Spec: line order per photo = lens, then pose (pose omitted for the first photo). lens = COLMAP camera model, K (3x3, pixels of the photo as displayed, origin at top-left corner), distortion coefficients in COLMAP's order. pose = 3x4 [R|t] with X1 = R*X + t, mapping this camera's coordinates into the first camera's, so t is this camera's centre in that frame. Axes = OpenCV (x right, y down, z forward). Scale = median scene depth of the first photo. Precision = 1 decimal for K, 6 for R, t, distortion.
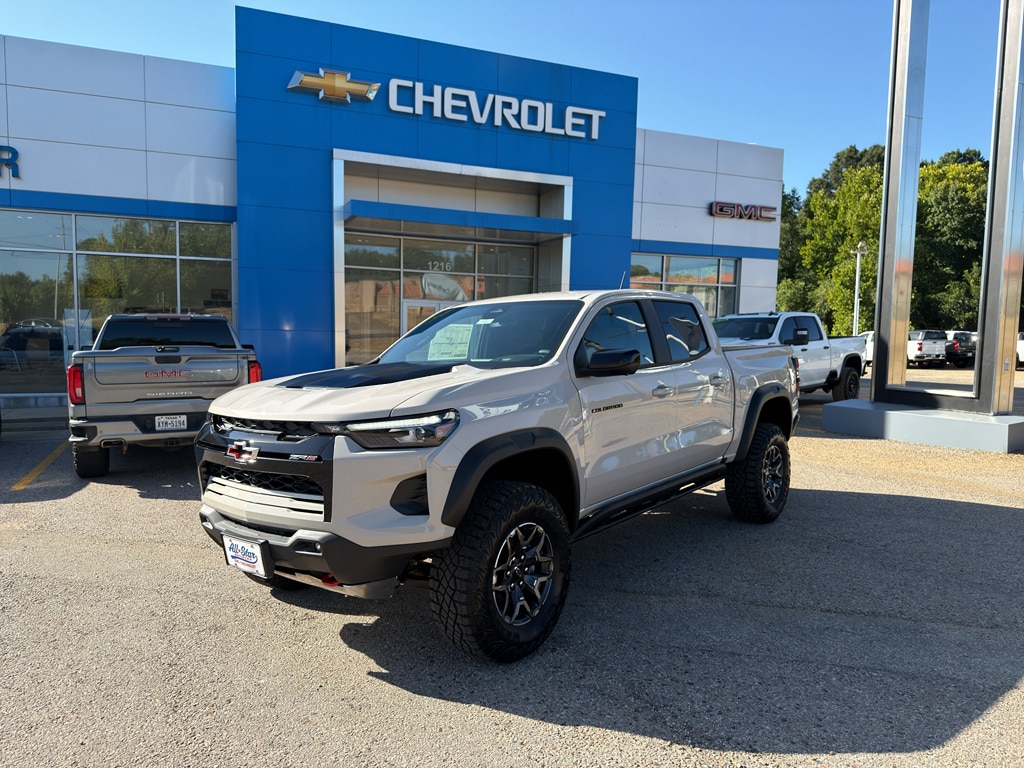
lens RADIAL K [[717.9, 0, 514.2], [0, 717.9, 391.3], [0, 0, 1]] dist [0.054570, -0.084026]
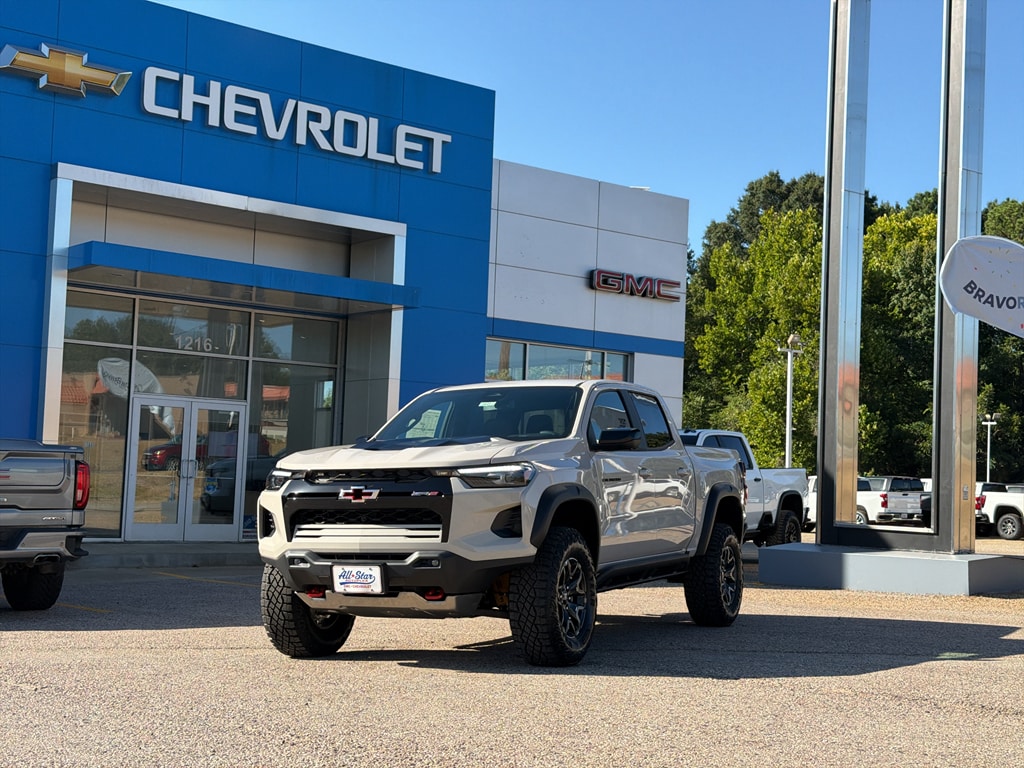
lens RADIAL K [[1411.5, 0, 534.6], [0, 1411.5, 384.7], [0, 0, 1]] dist [0.169696, -0.436966]
pose [[0.965052, 0.036424, 0.259516, -0.126387], [0.002815, 0.988795, -0.149250, 0.045633], [-0.262045, 0.144765, 0.954136, -0.251170]]
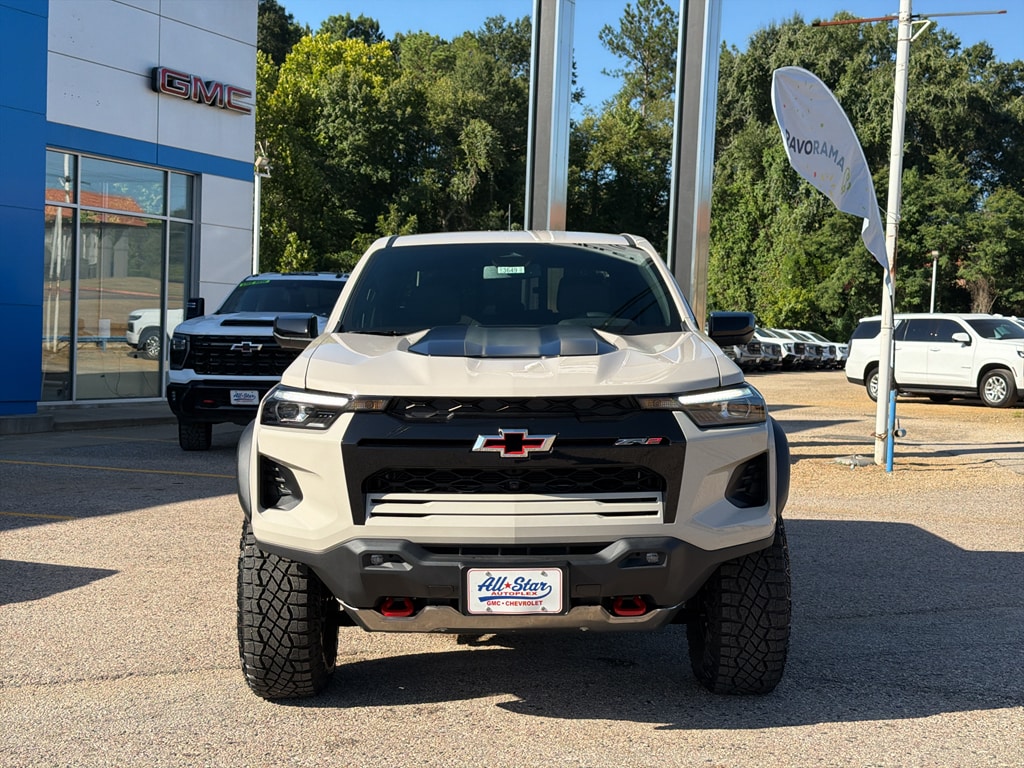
lens RADIAL K [[1411.5, 0, 534.6], [0, 1411.5, 384.7], [0, 0, 1]] dist [0.169696, -0.436966]
pose [[0.768035, -0.009632, 0.640335, -0.216962], [0.028518, 0.999409, -0.019172, 0.009300], [-0.639772, 0.032986, 0.767856, -0.013103]]
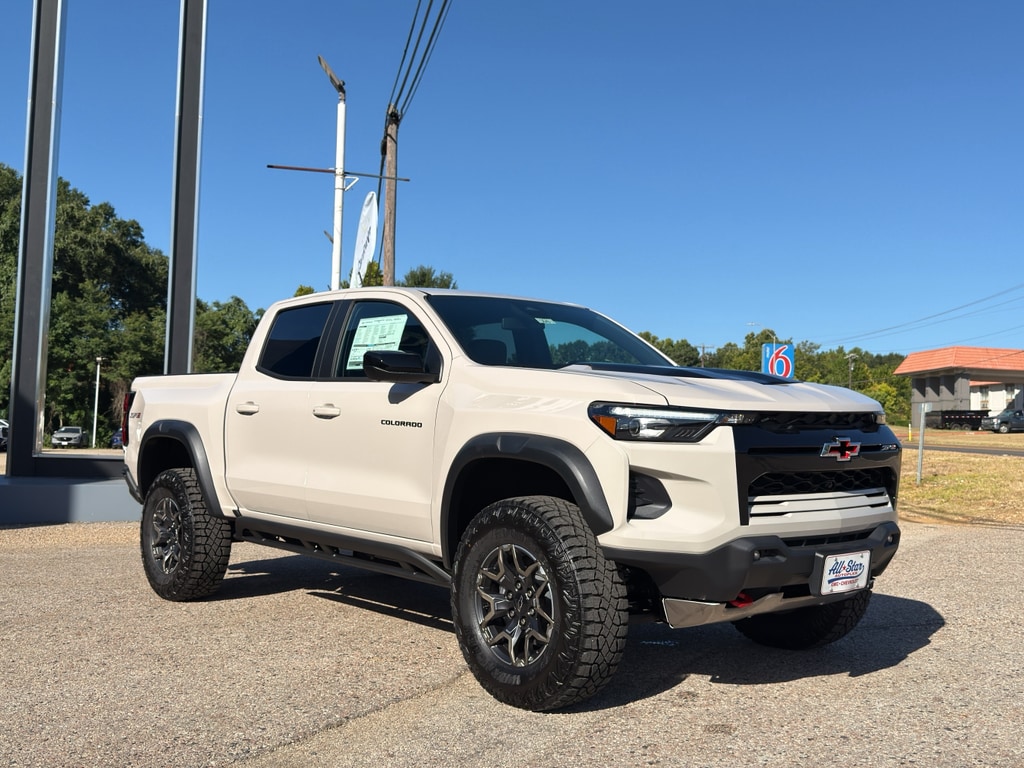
lens RADIAL K [[1052.1, 0, 512.0], [0, 1052.1, 384.0], [0, 0, 1]] dist [0.175519, -0.390243]
pose [[0.185104, 0.051310, 0.981379, -0.295401], [0.056323, 0.996441, -0.062721, 0.011068], [-0.981104, 0.066884, 0.181555, 0.200150]]
